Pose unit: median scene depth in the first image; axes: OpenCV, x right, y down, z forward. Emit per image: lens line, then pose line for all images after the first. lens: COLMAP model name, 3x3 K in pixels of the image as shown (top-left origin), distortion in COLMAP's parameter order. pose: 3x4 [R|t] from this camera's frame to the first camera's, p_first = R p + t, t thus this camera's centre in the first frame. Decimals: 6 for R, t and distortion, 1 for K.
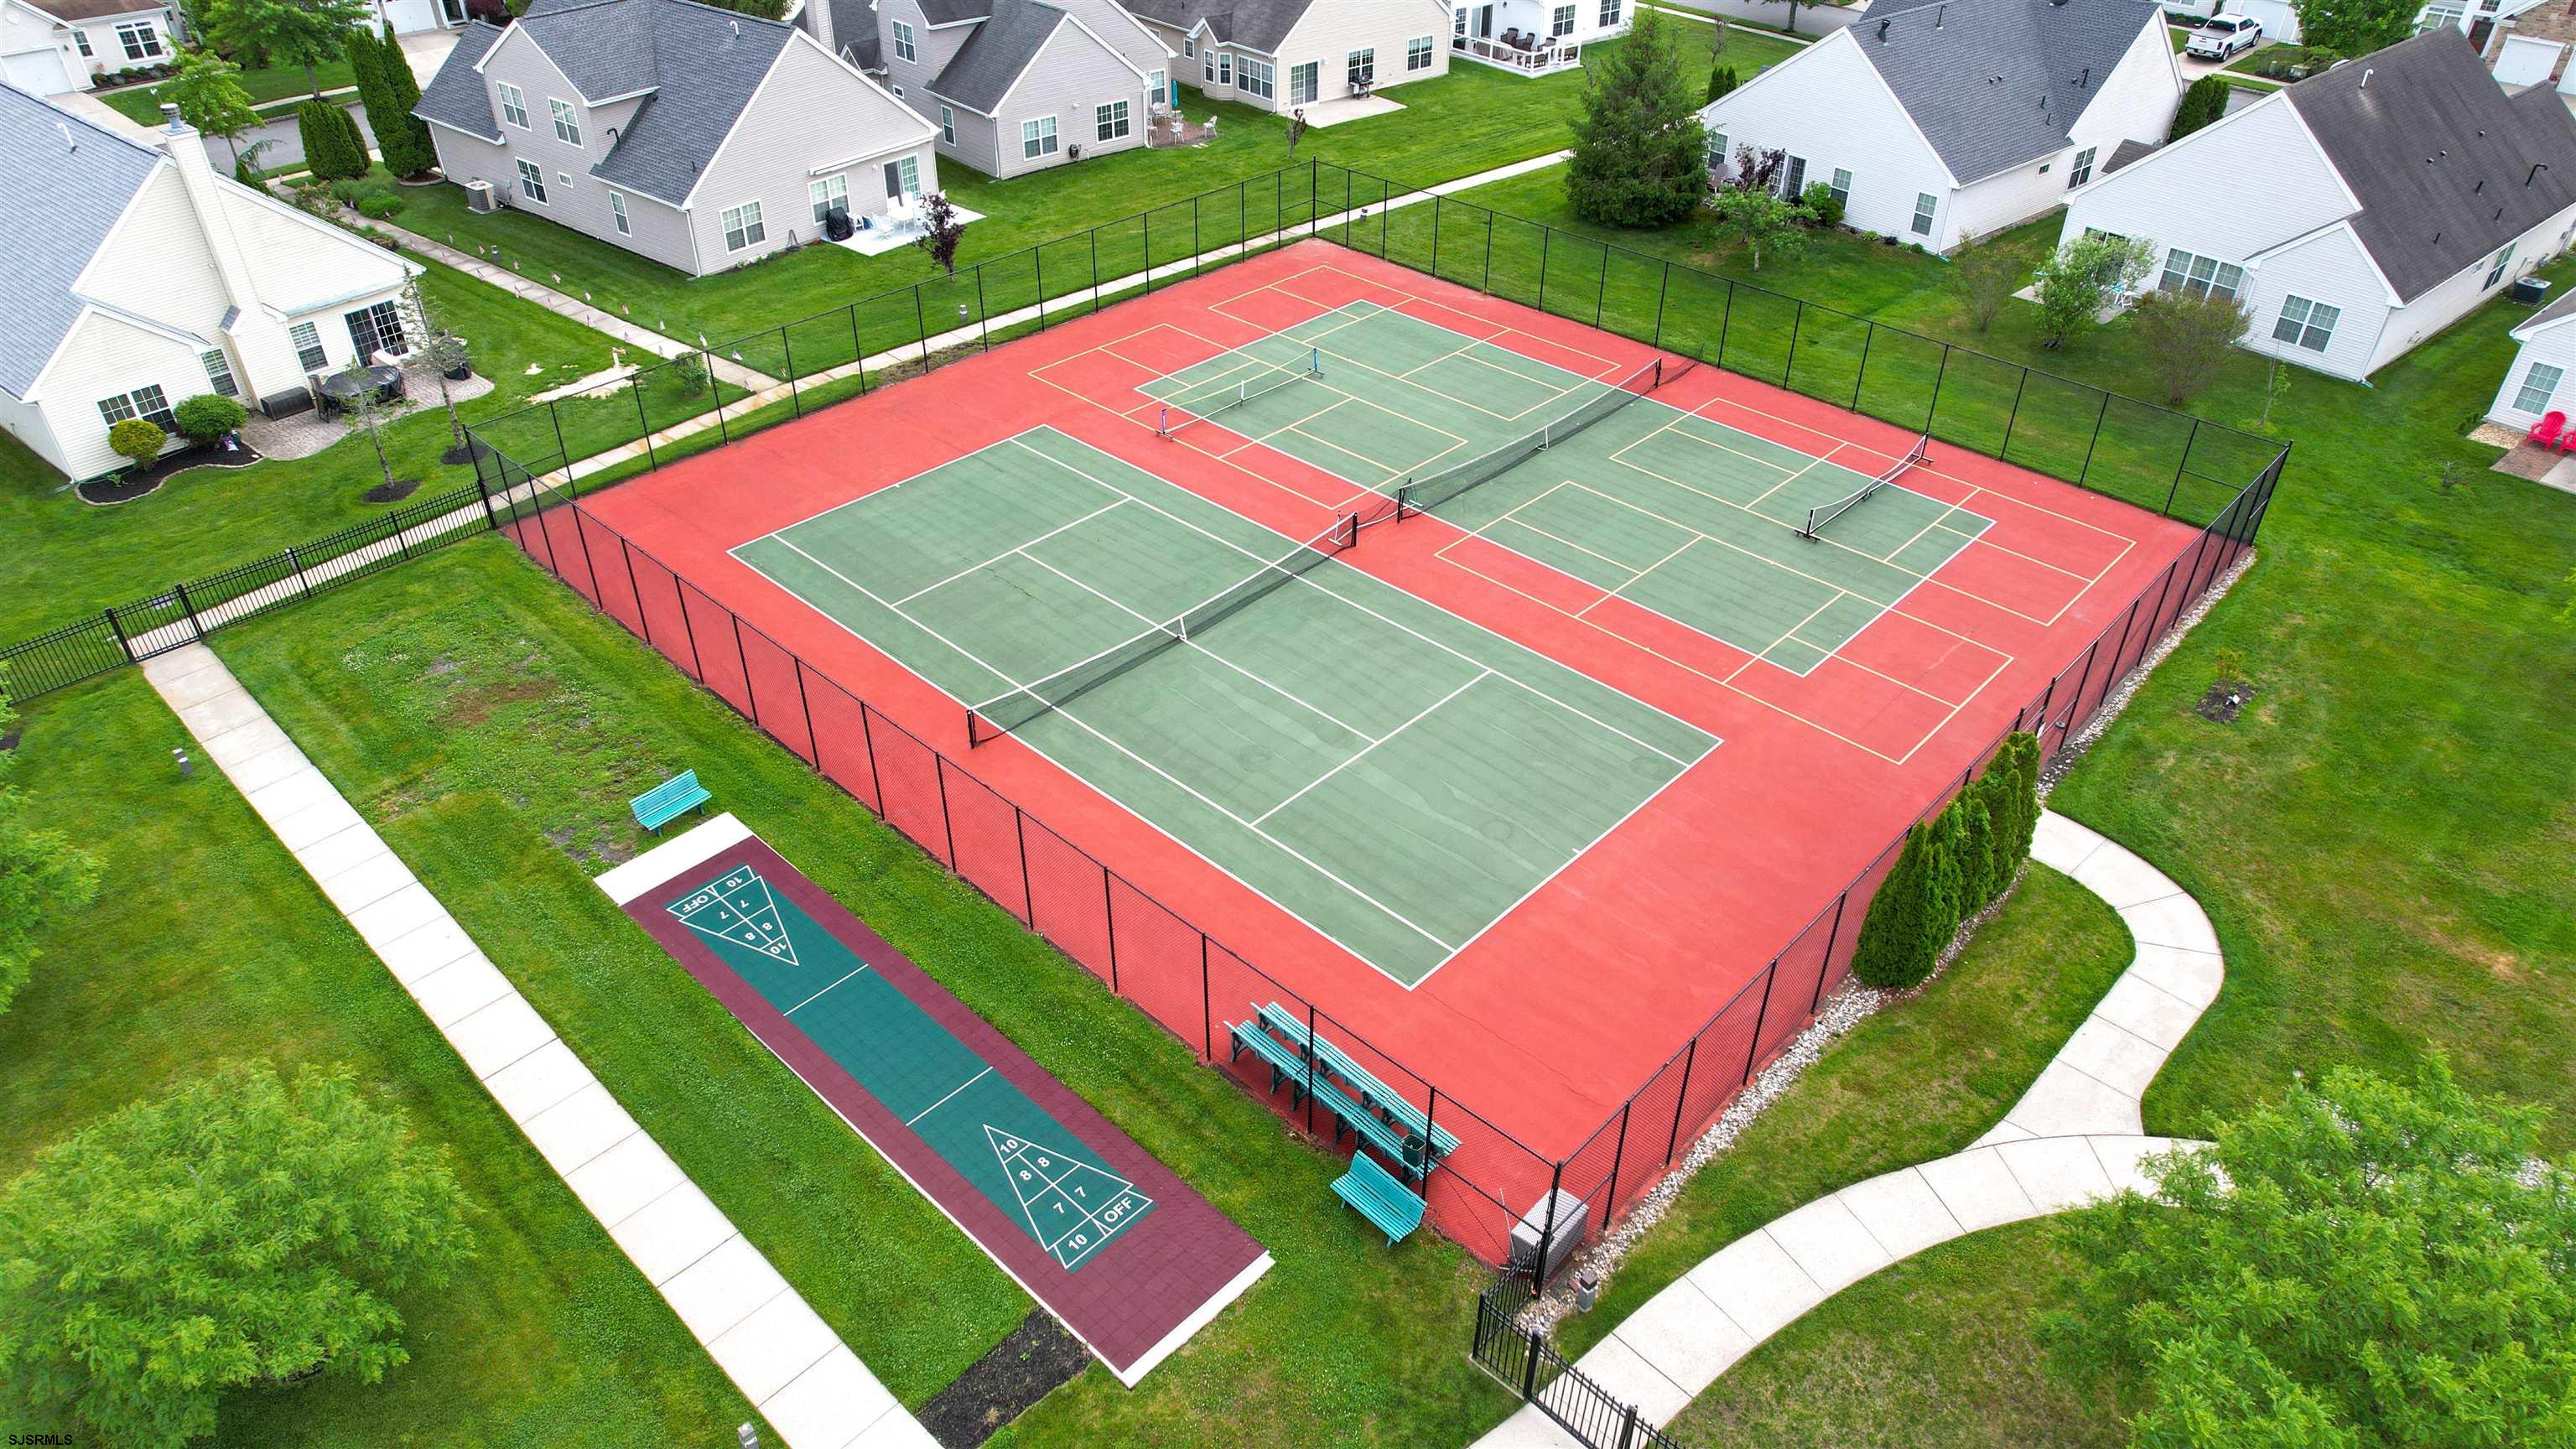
lens RADIAL K [[1636.7, 0, 1300.0], [0, 1636.7, 726.7], [0, 0, 1]] dist [-0.052675, 0.025368]
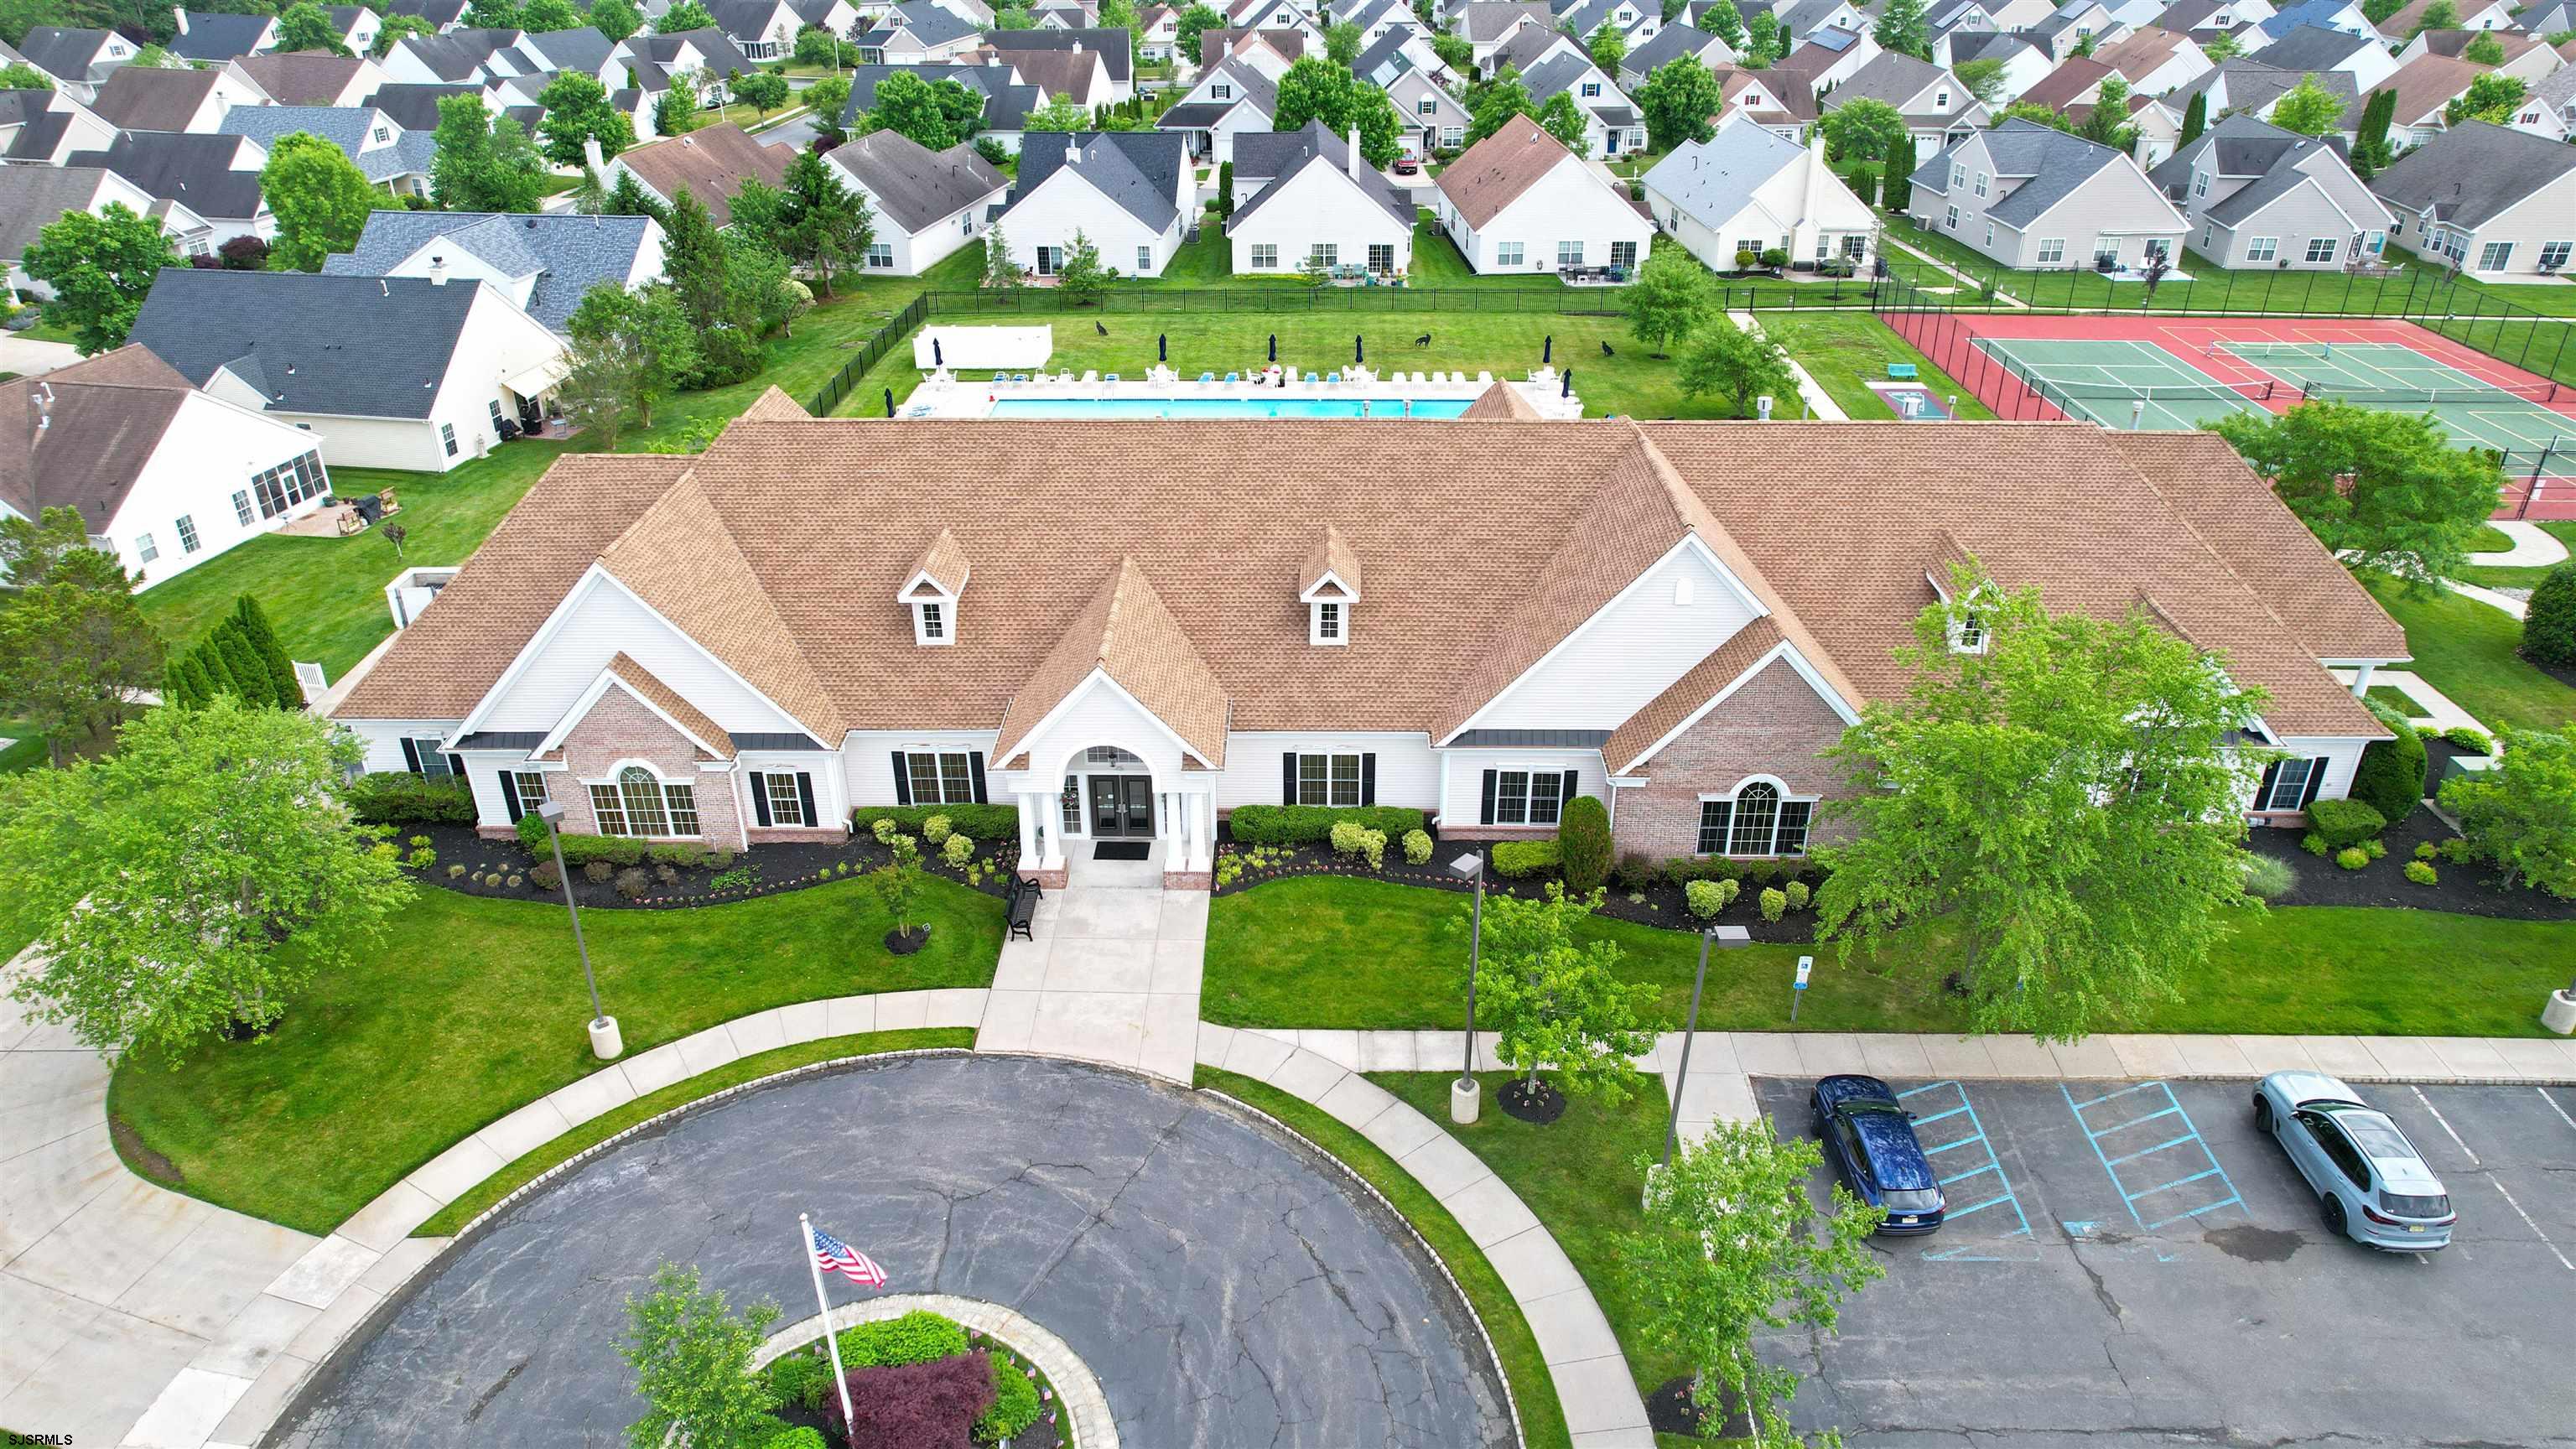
lens RADIAL K [[1636.7, 0, 1268.1], [0, 1636.7, 726.8], [0, 0, 1]] dist [-0.052675, 0.025368]
pose [[0.663268, 0.336526, -0.668450, 0.443120], [-0.422072, 0.905798, 0.037217, 0.456531], [0.618005, 0.257449, 0.742825, -0.719396]]
